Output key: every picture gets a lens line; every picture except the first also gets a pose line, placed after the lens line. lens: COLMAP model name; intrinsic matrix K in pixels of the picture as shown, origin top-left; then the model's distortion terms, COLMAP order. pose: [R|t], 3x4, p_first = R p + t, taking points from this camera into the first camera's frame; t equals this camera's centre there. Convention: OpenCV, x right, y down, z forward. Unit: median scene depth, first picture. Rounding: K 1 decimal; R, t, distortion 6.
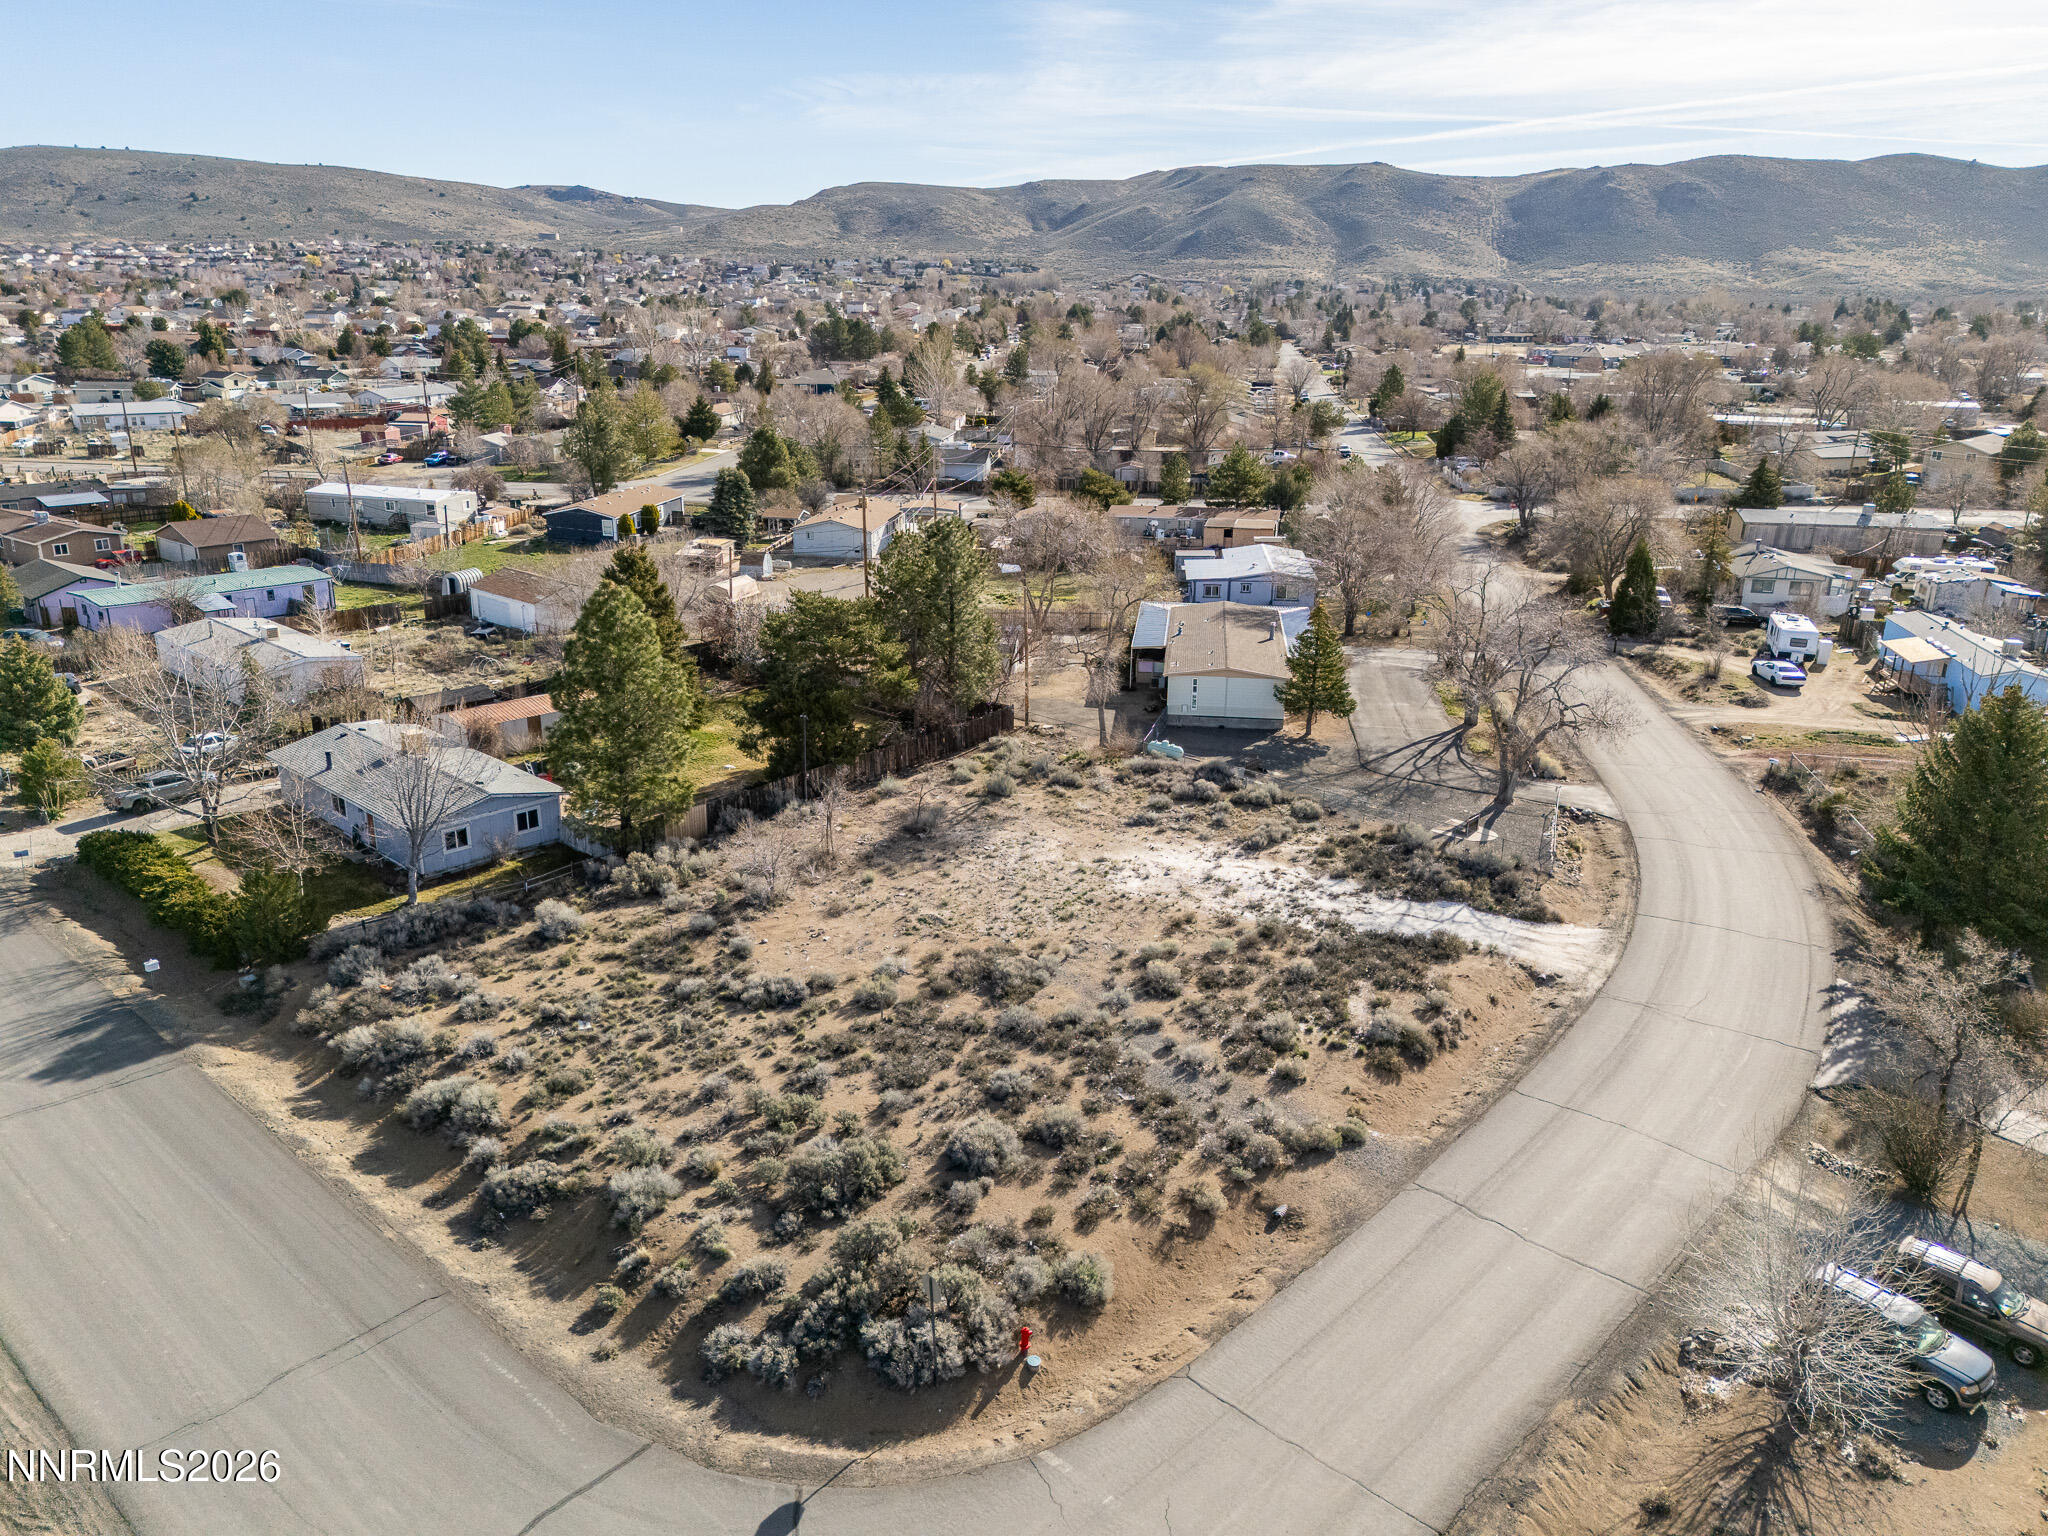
lens RADIAL K [[1494.3, 0, 1027.7], [0, 1494.3, 774.2], [0, 0, 1]] dist [0.080483, -0.073977]
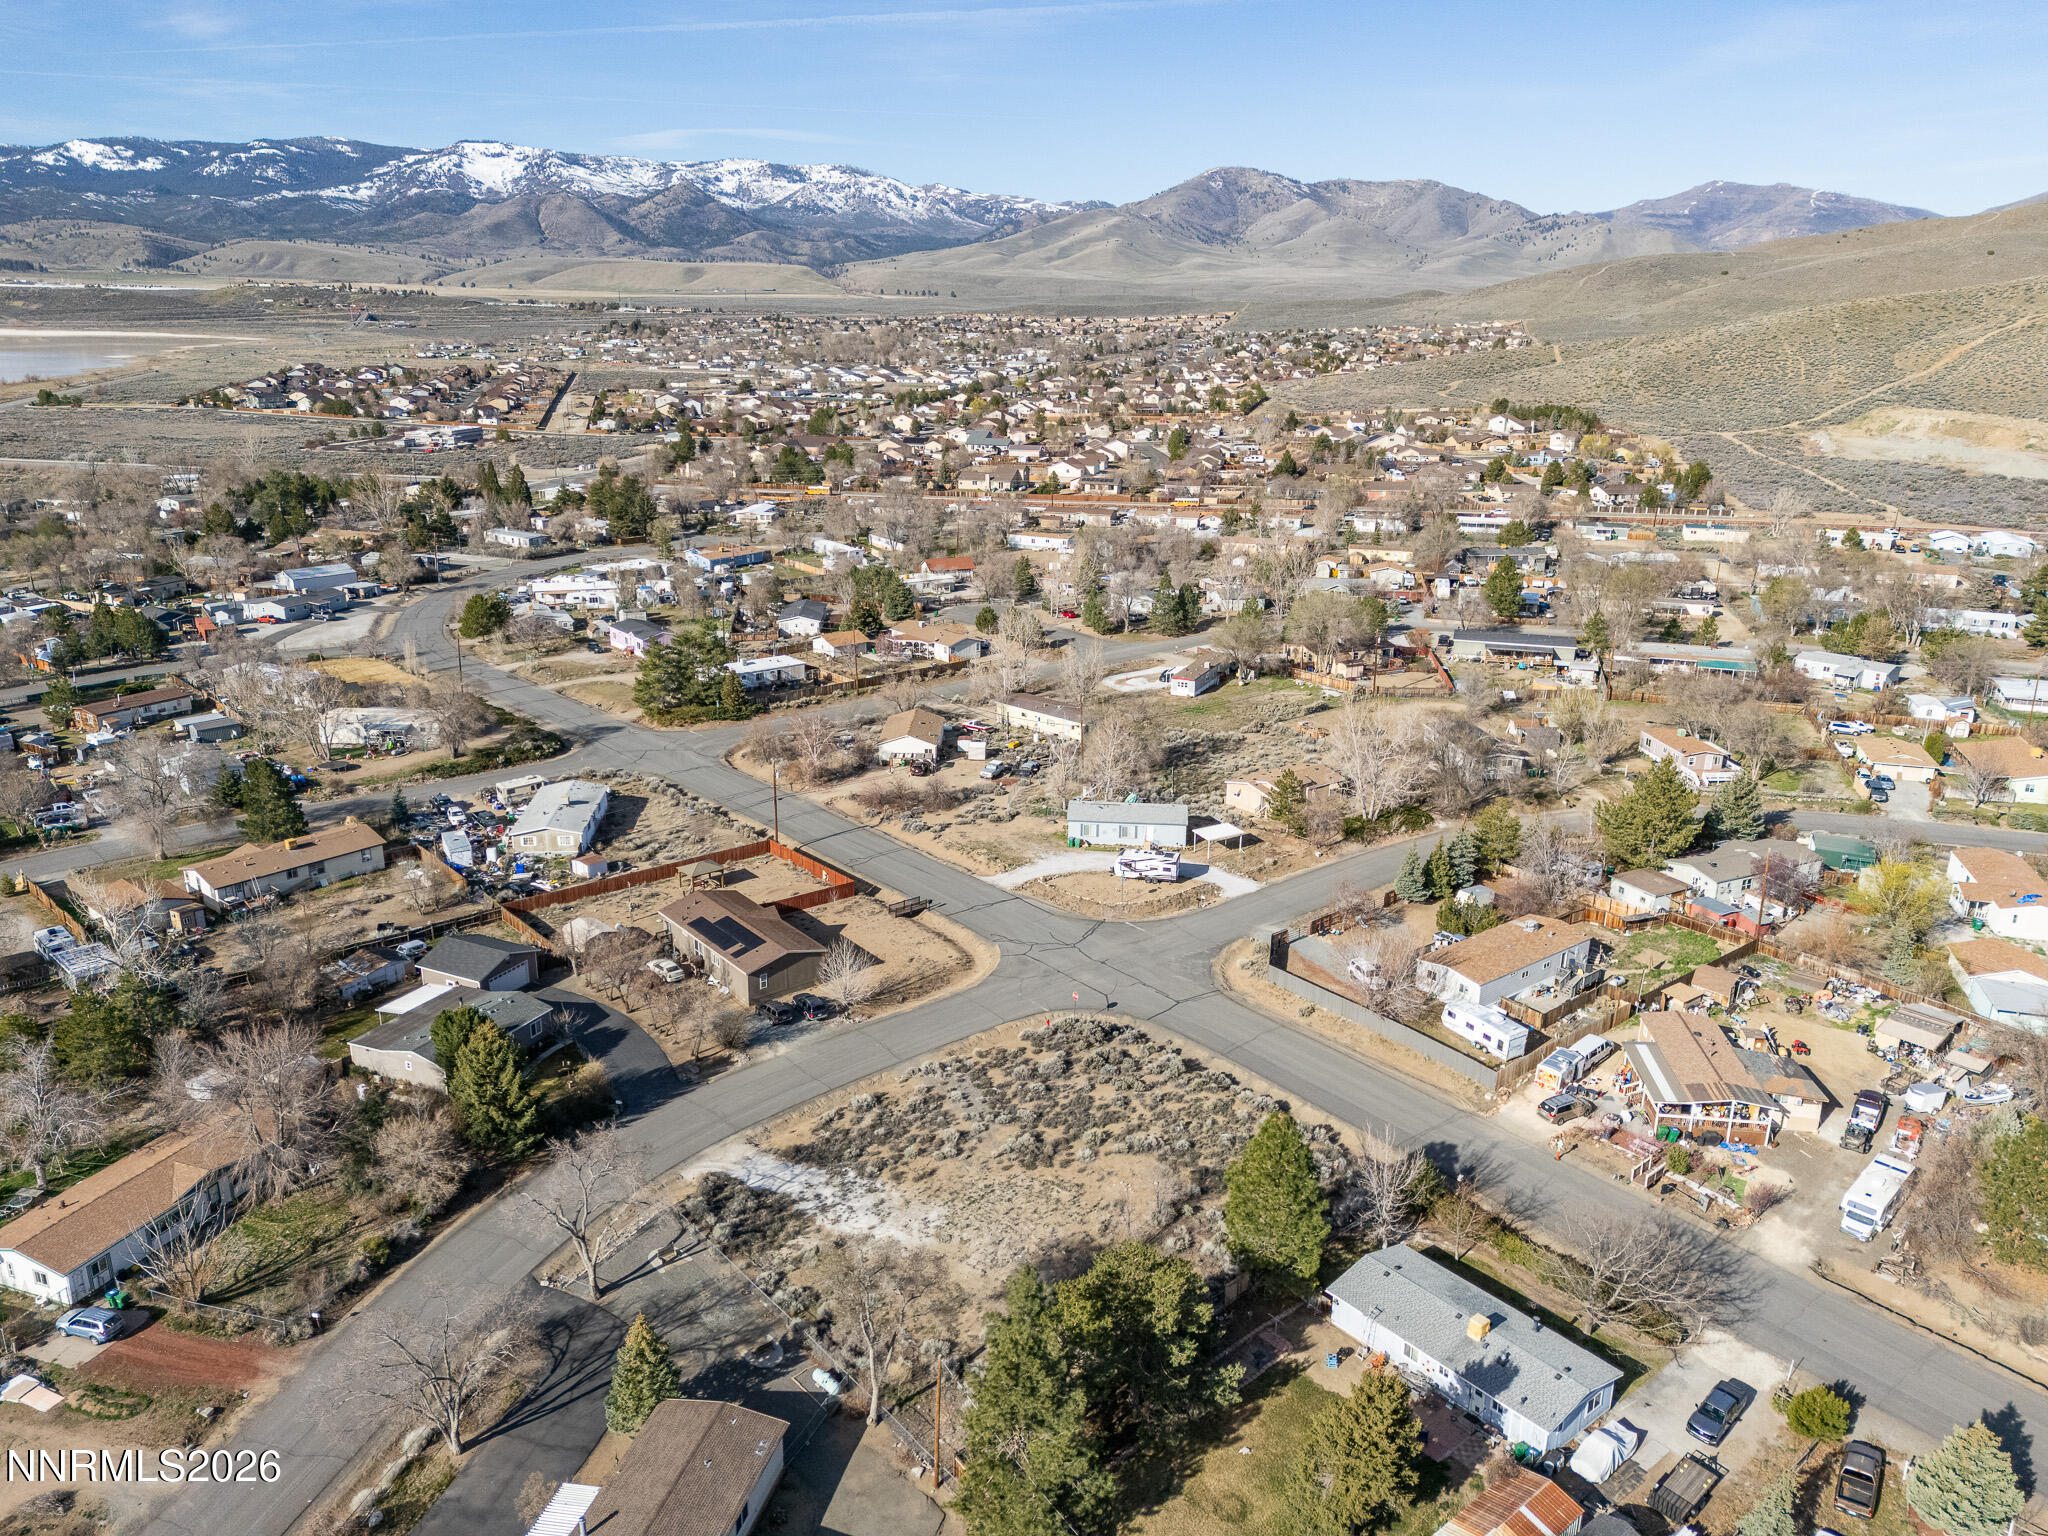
lens RADIAL K [[1502.2, 0, 1026.0], [0, 1502.2, 759.8], [0, 0, 1]] dist [0.084110, -0.076649]
pose [[-0.991671, -0.061183, 0.113337, -0.183689], [0.016429, 0.812689, 0.582466, -1.292406], [-0.127744, 0.579477, -0.804915, 2.064465]]
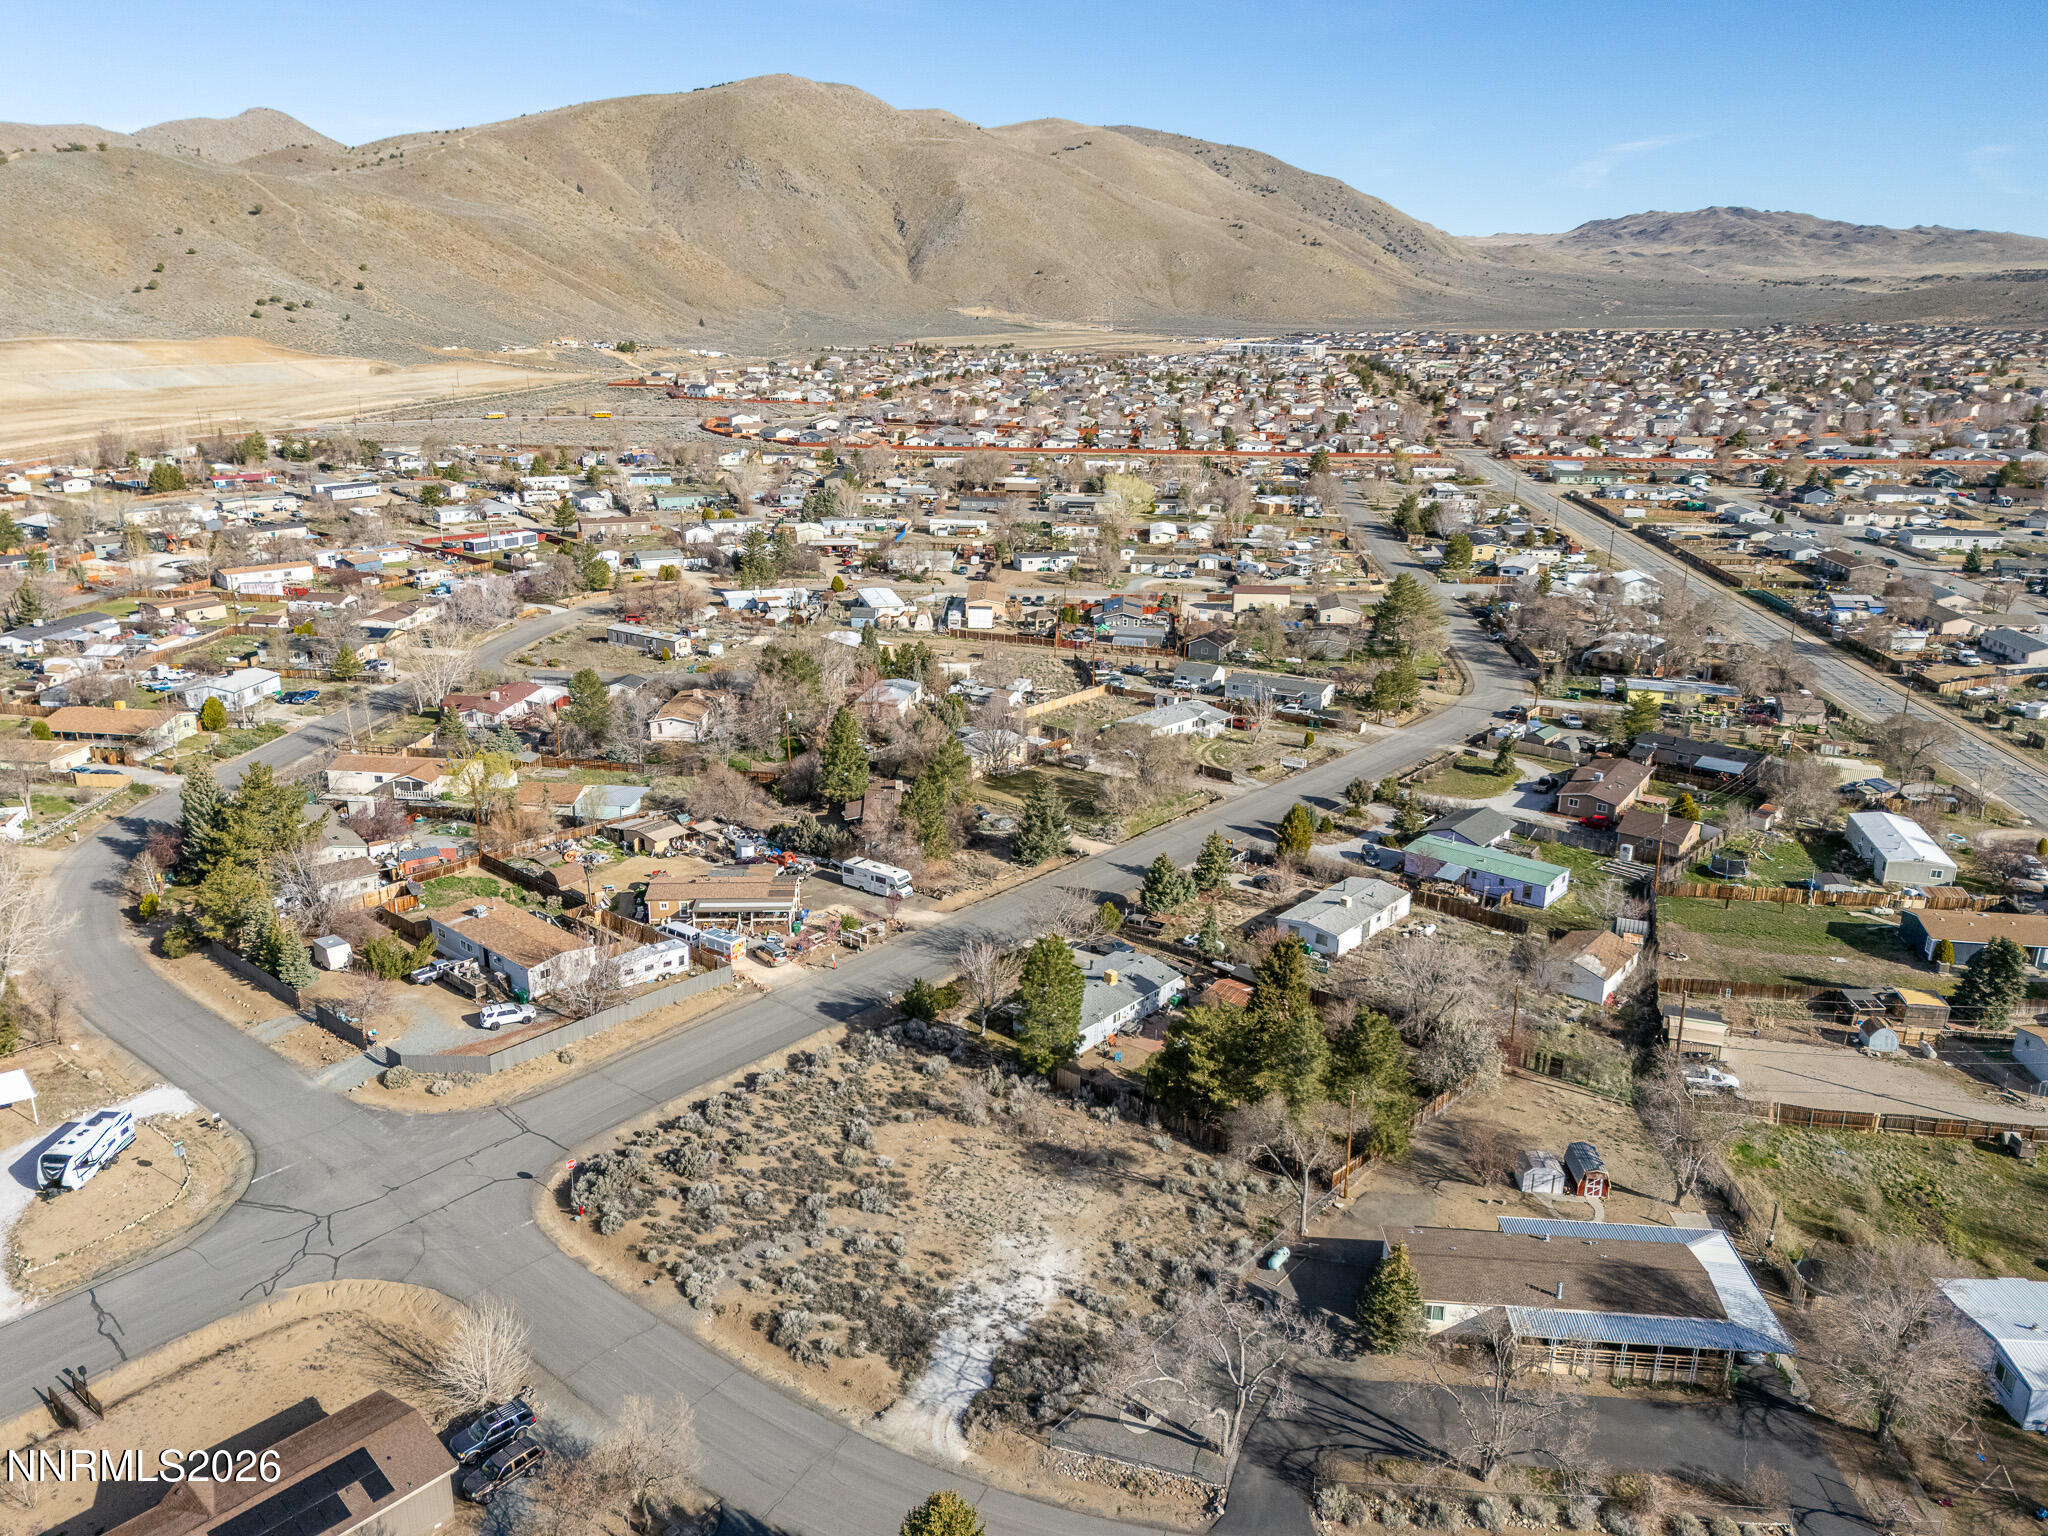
lens RADIAL K [[1502.2, 0, 1026.0], [0, 1502.2, 759.8], [0, 0, 1]] dist [0.084110, -0.076649]
pose [[0.043446, 0.282774, -0.958202, 1.470866], [-0.324908, 0.910970, 0.254104, -0.805994], [0.944747, 0.300287, 0.131454, 0.686220]]
